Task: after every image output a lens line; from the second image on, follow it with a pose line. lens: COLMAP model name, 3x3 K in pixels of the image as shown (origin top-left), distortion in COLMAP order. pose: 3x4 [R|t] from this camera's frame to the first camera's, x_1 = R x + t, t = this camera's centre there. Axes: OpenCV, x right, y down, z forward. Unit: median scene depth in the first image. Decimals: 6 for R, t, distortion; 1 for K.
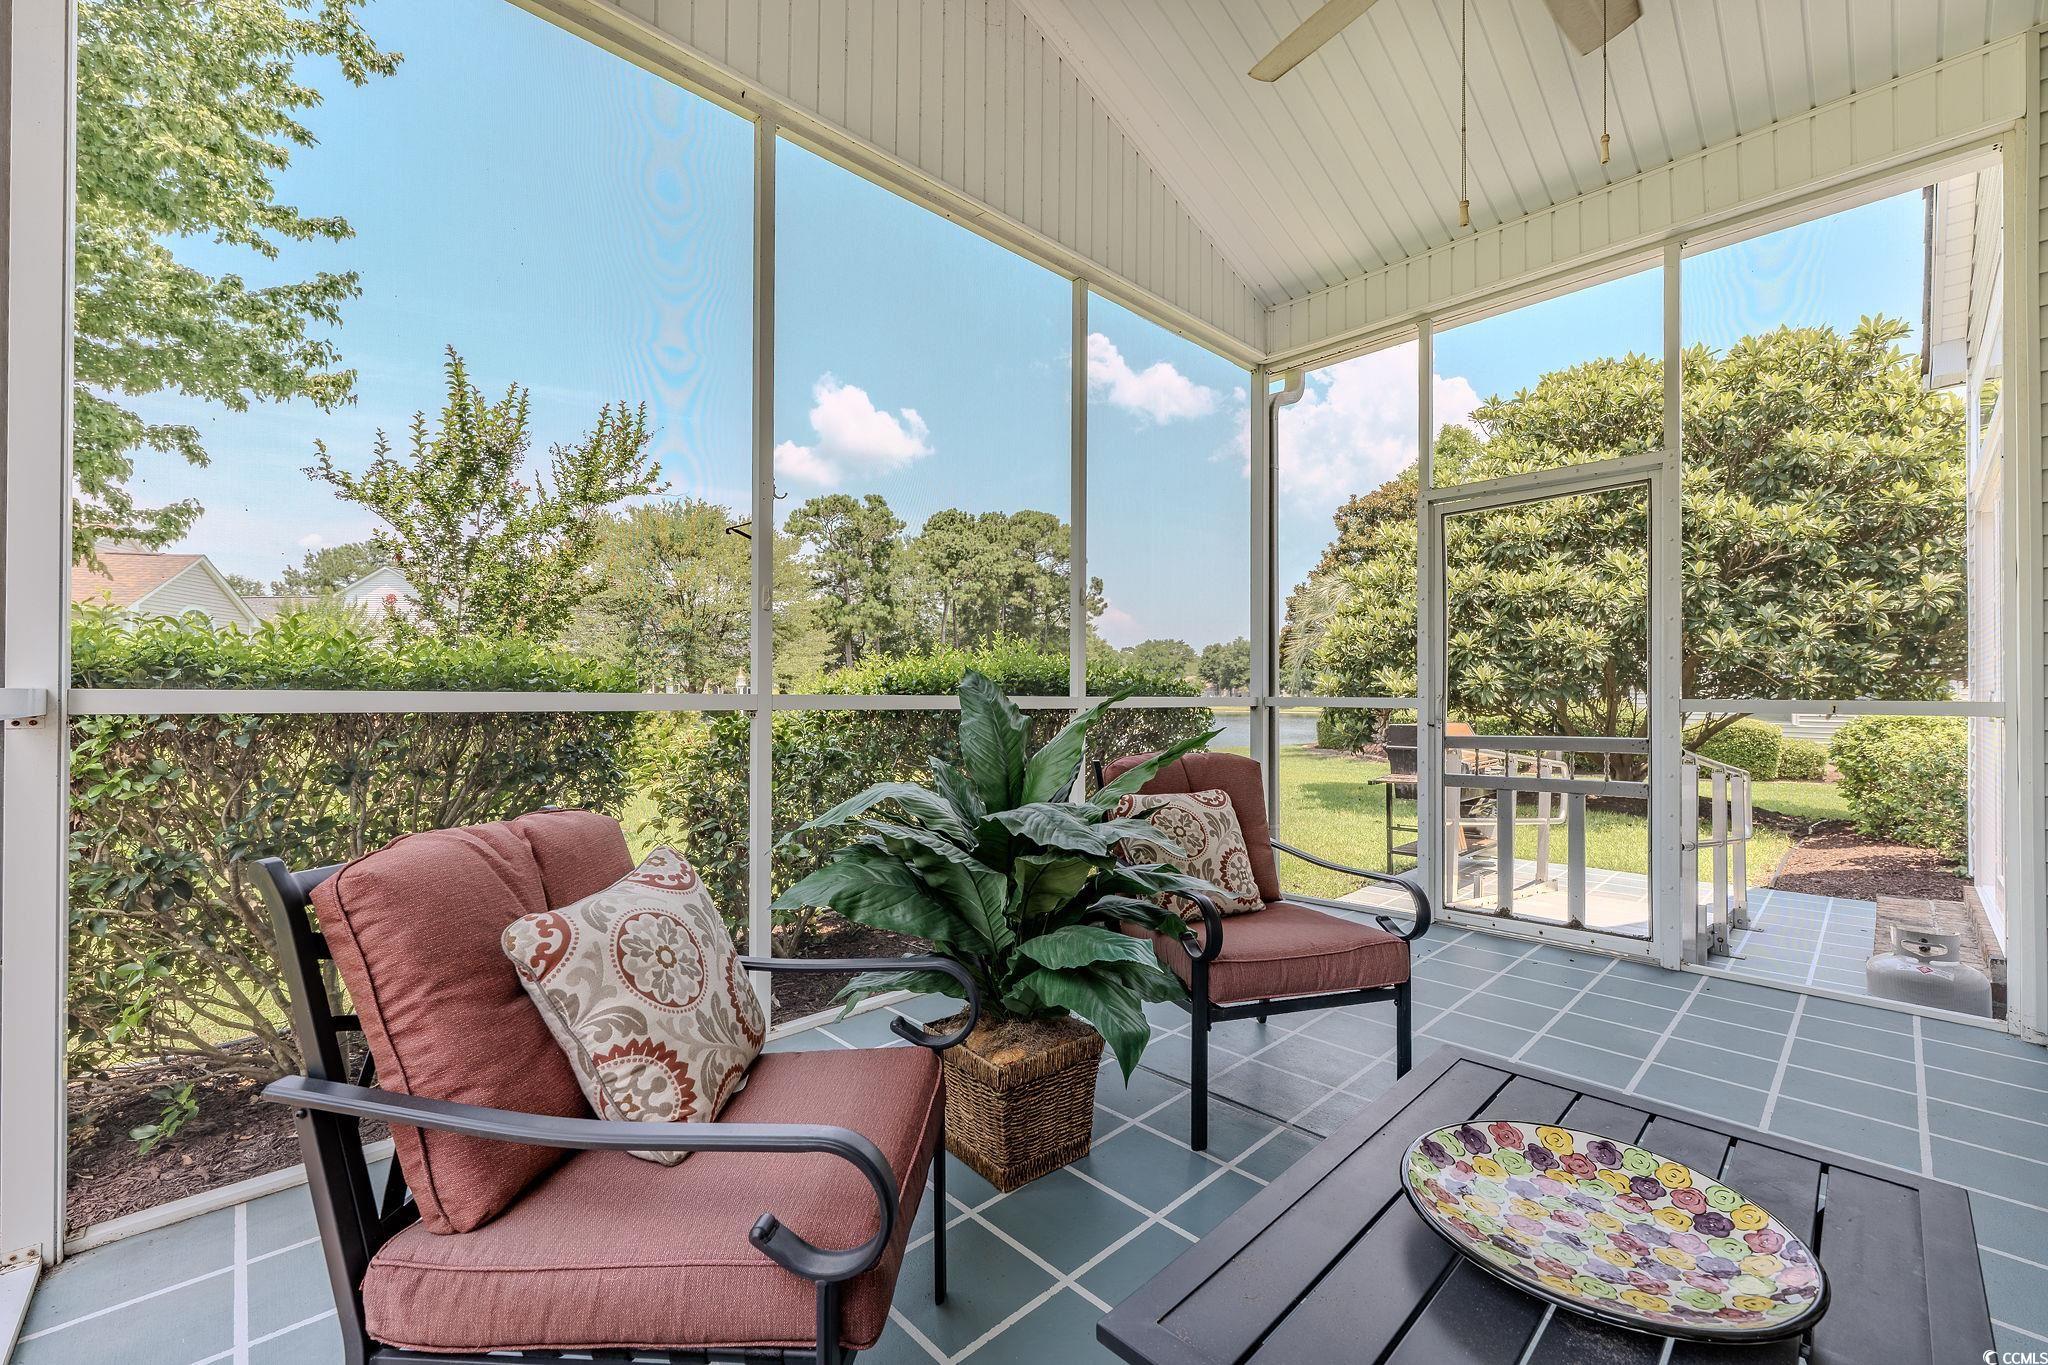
lens RADIAL K [[833.0, 0, 1040.3], [0, 833.0, 685.6], [0, 0, 1]] dist [-0.003278, 0.000624]
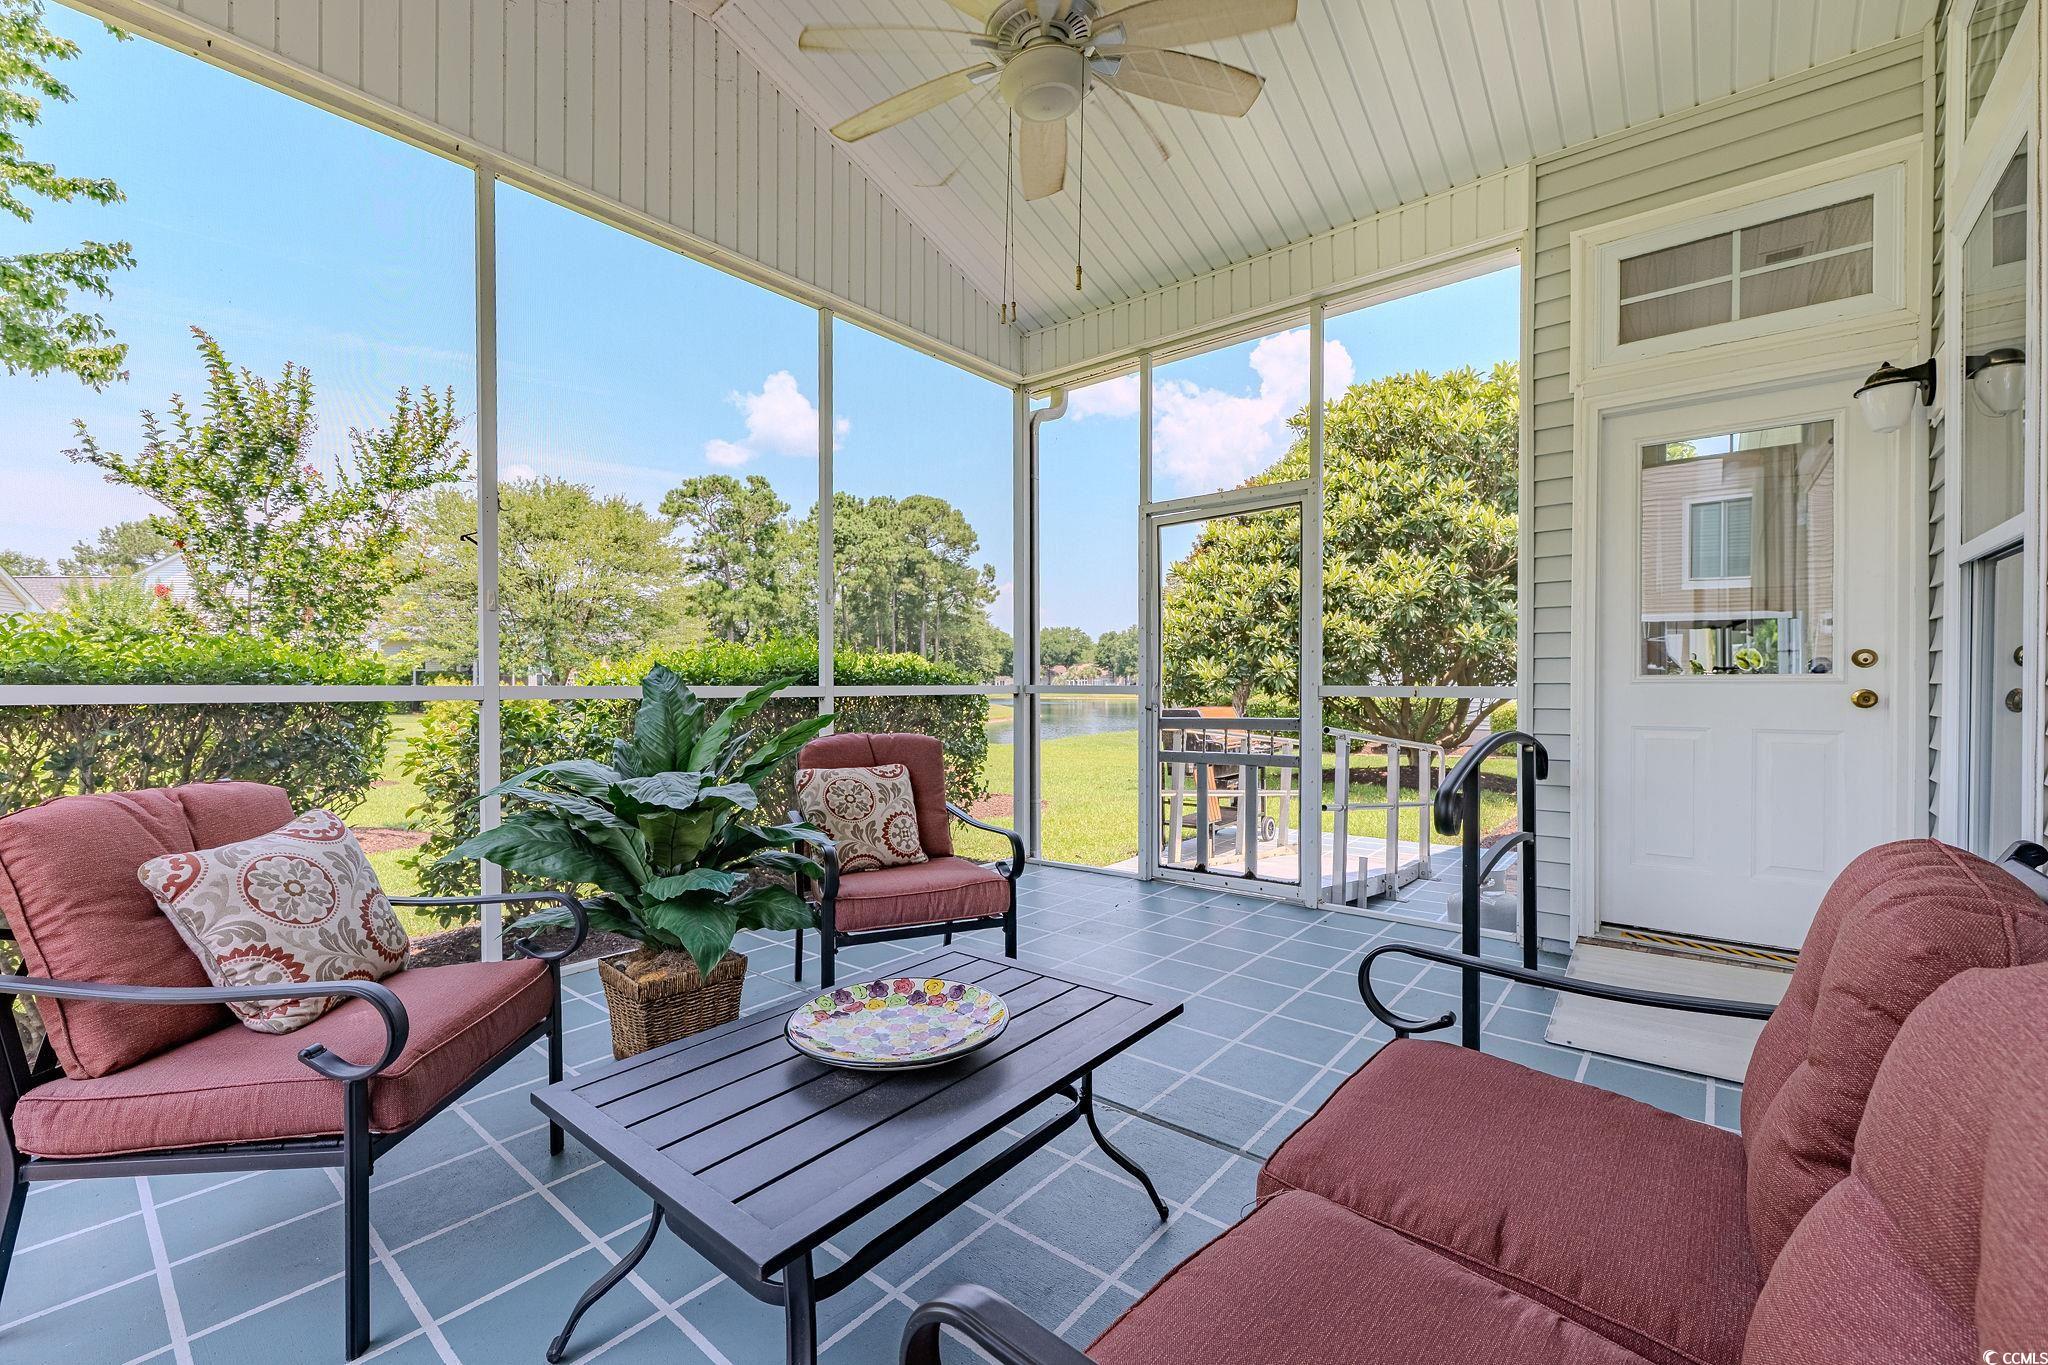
lens RADIAL K [[833.0, 0, 1016.0], [0, 833.0, 690.3], [0, 0, 1]] dist [-0.003278, 0.000624]
pose [[0.993828, -0.005578, 0.110789, 0.210312], [0.003375, 0.999793, 0.020058, -0.003048], [-0.110878, -0.019560, 0.993642, -0.164814]]
